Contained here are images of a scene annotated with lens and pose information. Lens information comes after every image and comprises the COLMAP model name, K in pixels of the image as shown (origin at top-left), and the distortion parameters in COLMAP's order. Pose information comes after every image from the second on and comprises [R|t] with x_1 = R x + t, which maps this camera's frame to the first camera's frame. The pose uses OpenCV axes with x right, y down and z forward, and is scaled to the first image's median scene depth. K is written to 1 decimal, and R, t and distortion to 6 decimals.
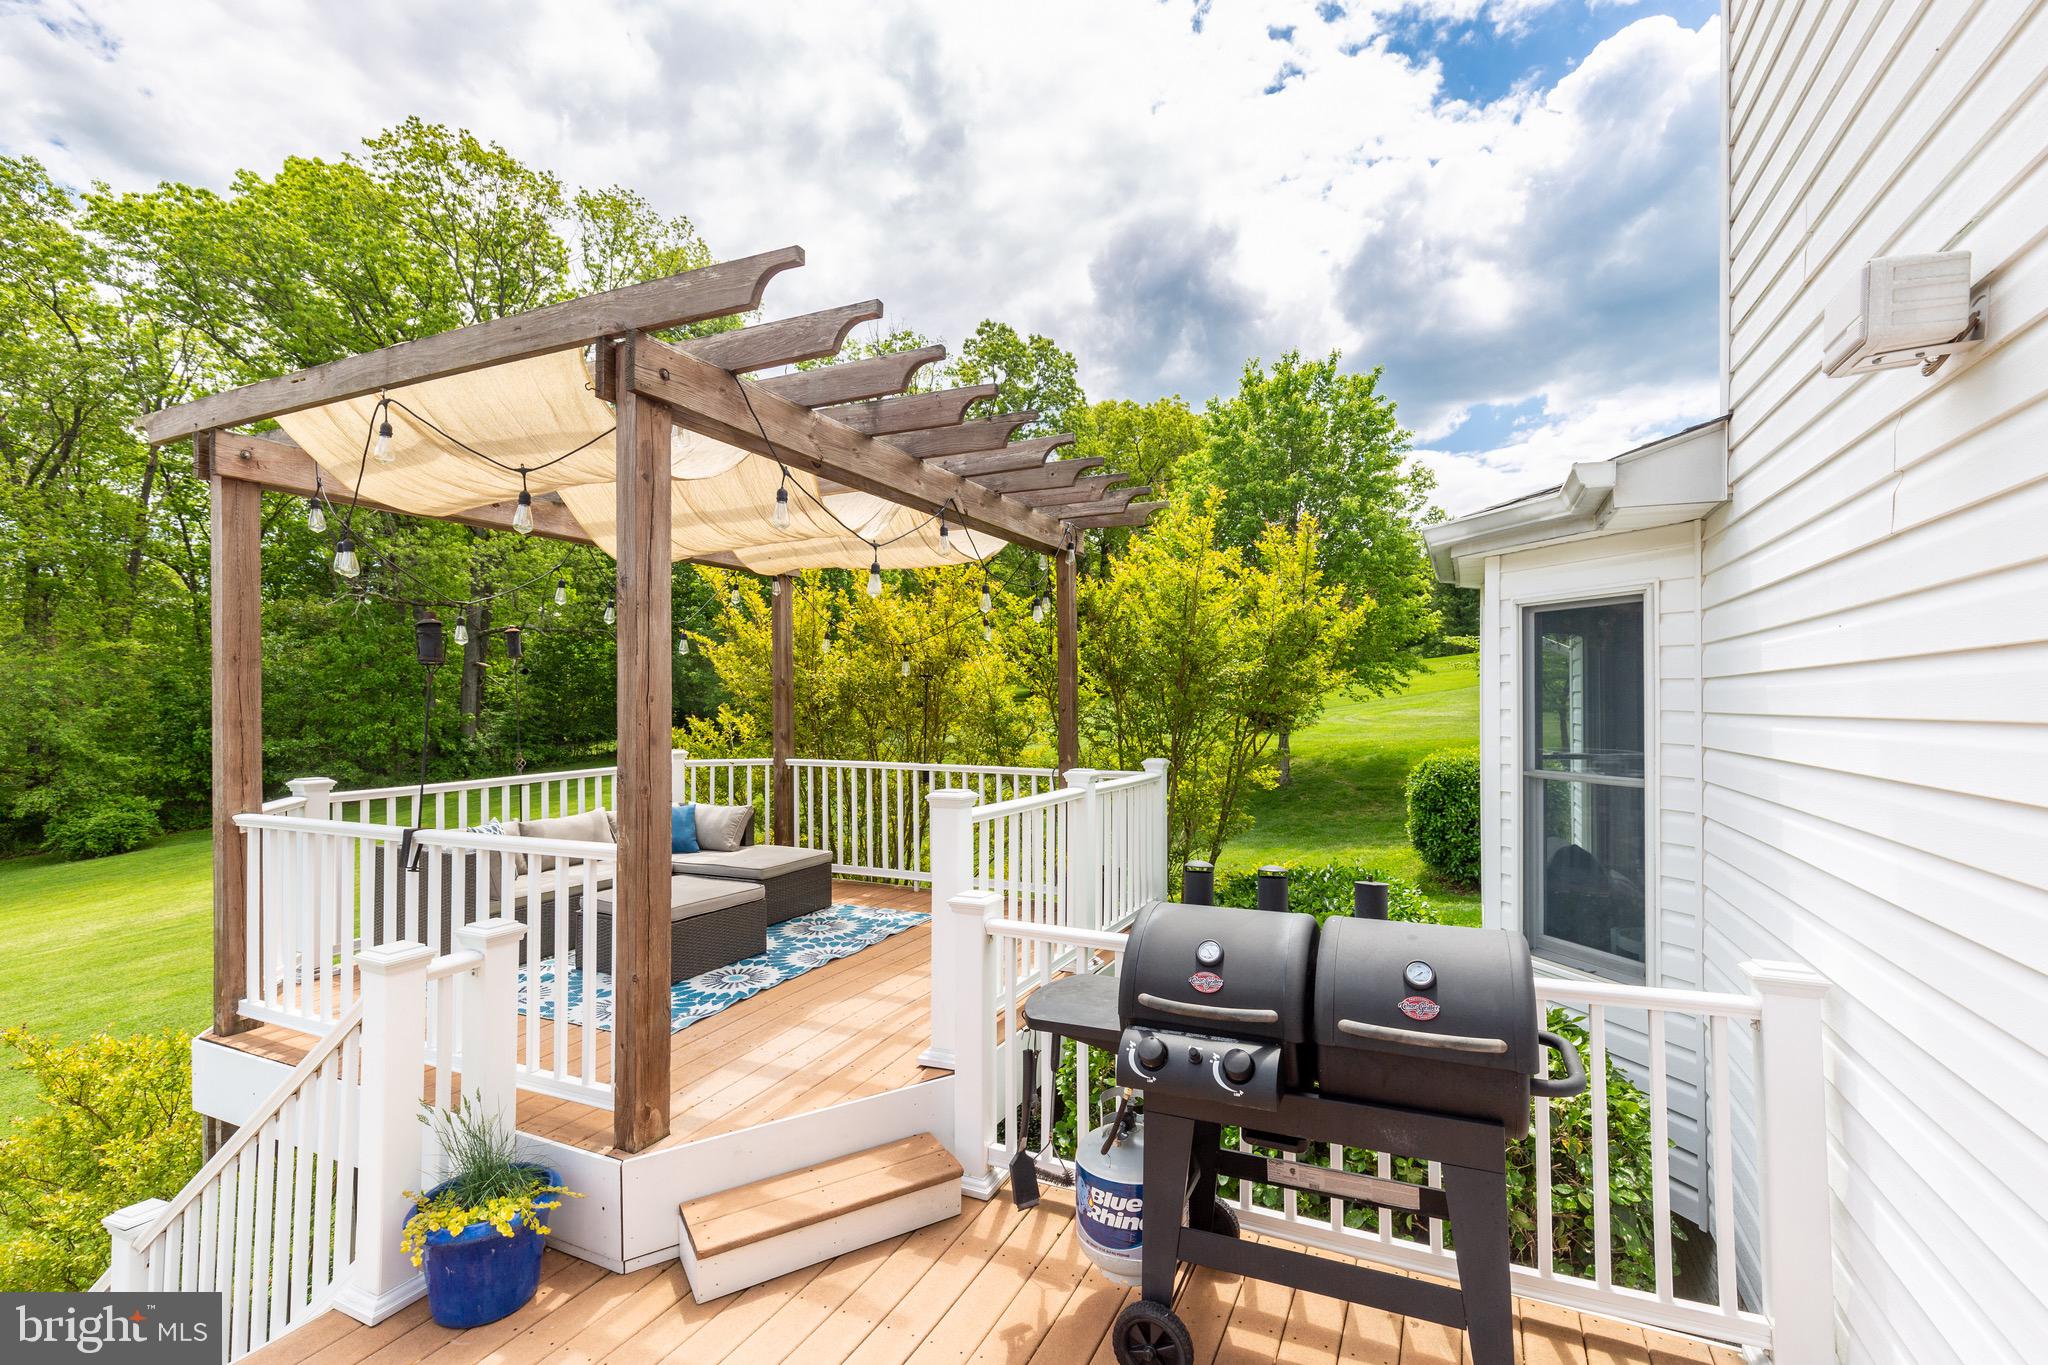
lens RADIAL K [[919.1, 0, 1023.3], [0, 919.1, 688.8], [0, 0, 1]] dist [-0.001022, 0.000307]
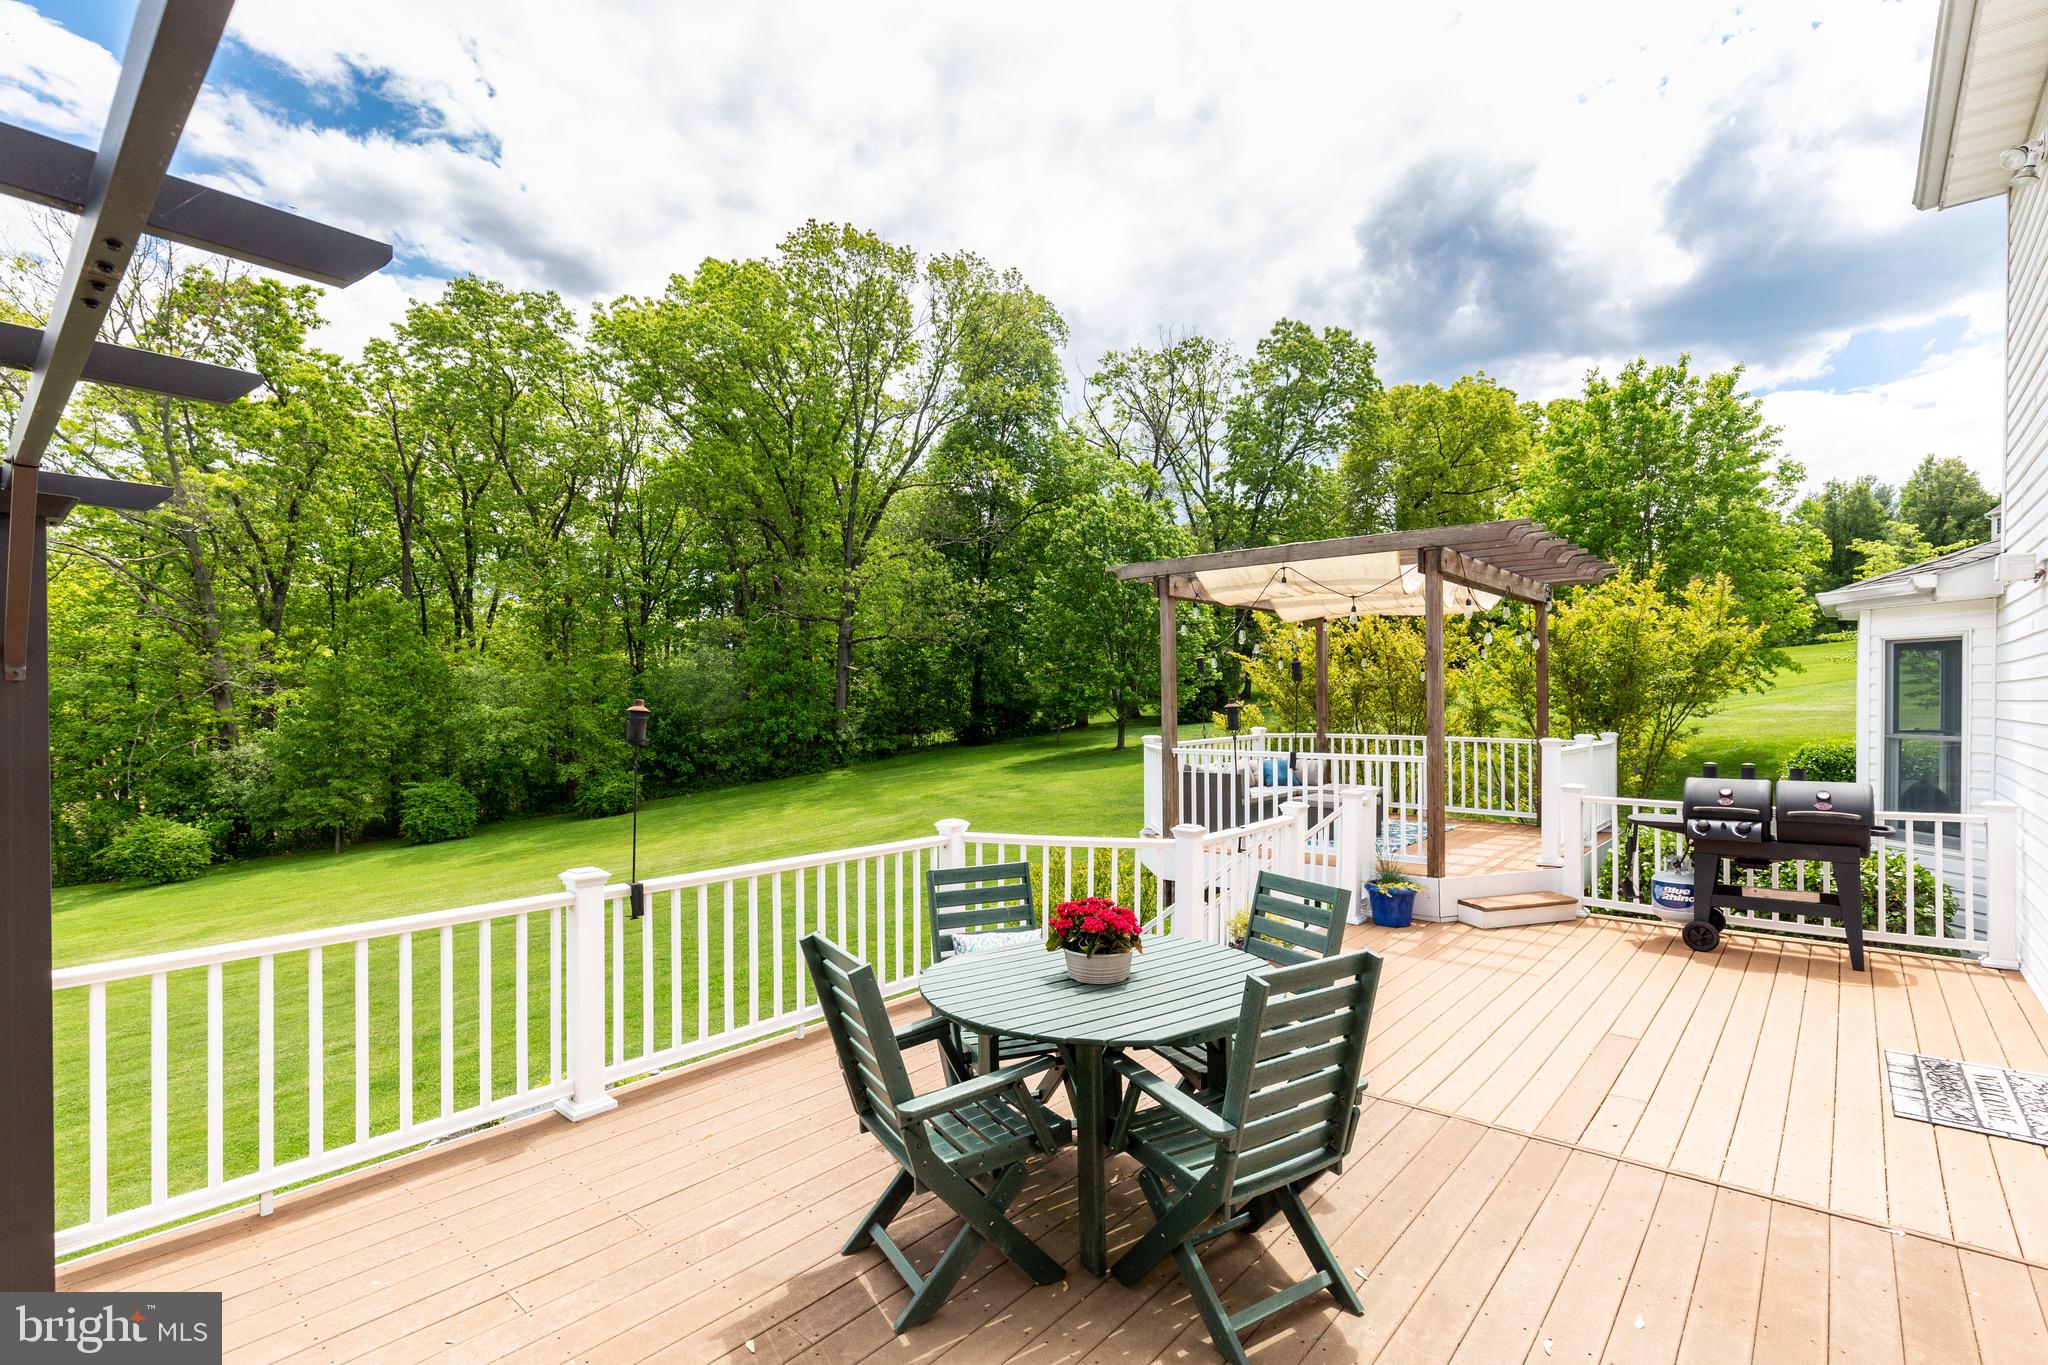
lens RADIAL K [[919.1, 0, 1030.7], [0, 919.1, 708.4], [0, 0, 1]] dist [-0.001022, 0.000307]
pose [[0.962544, -0.000015, -0.271125, -0.070573], [0.006842, 0.999683, 0.024237, -0.001805], [0.271039, -0.025185, 0.962239, -0.145257]]
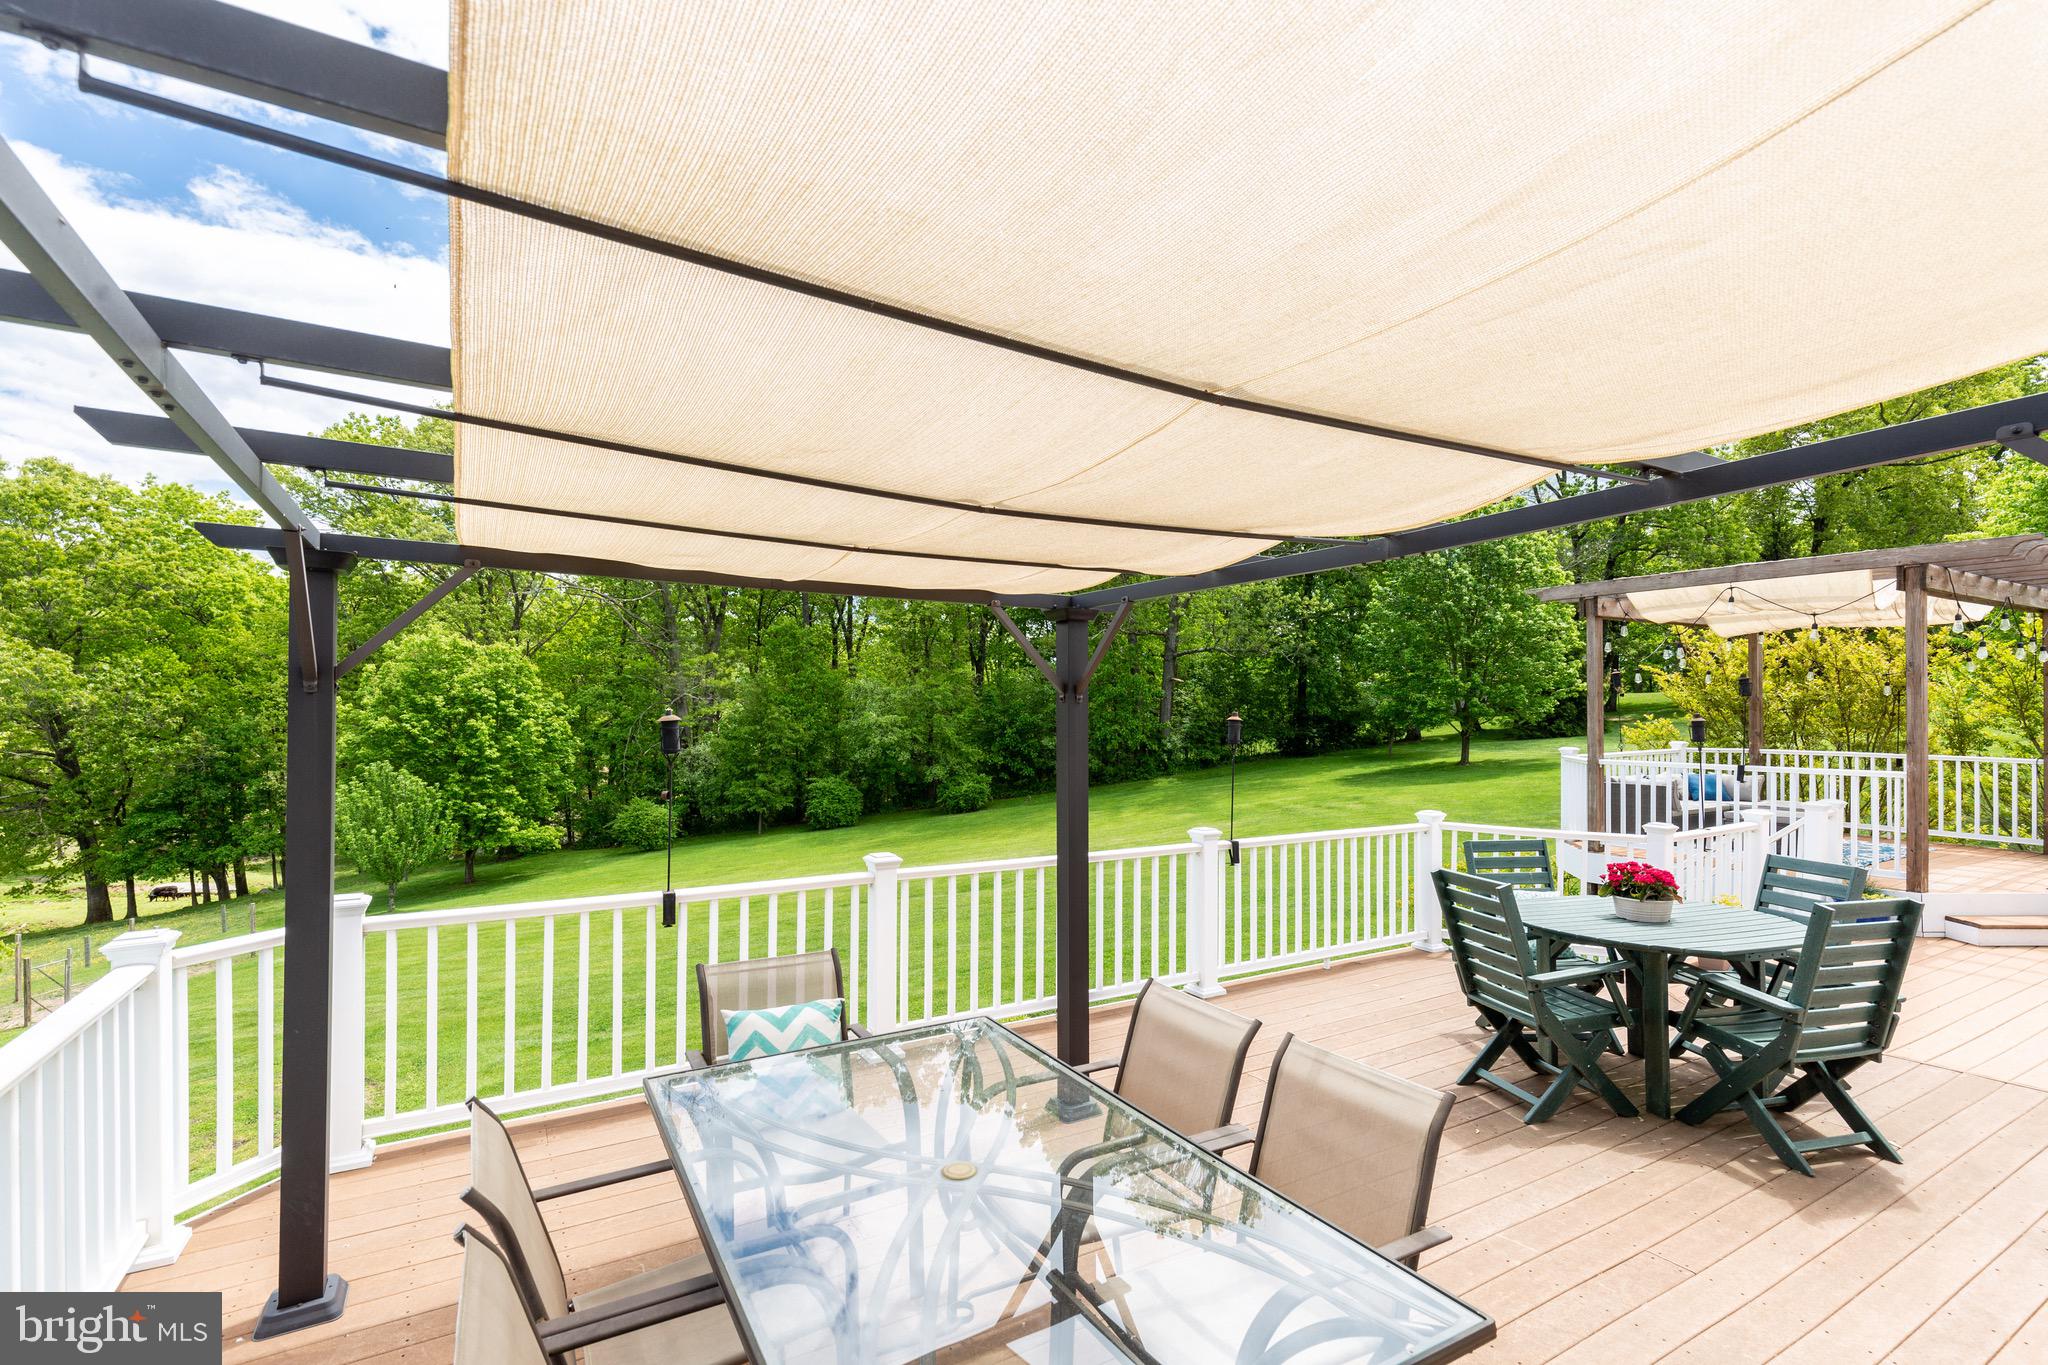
lens RADIAL K [[919.1, 0, 1024.2], [0, 919.1, 716.9], [0, 0, 1]] dist [-0.001022, 0.000307]
pose [[0.824886, 0.006049, -0.565266, -0.096120], [0.006247, 0.999784, 0.019814, -0.003854], [0.565264, -0.019876, 0.824670, -0.234930]]
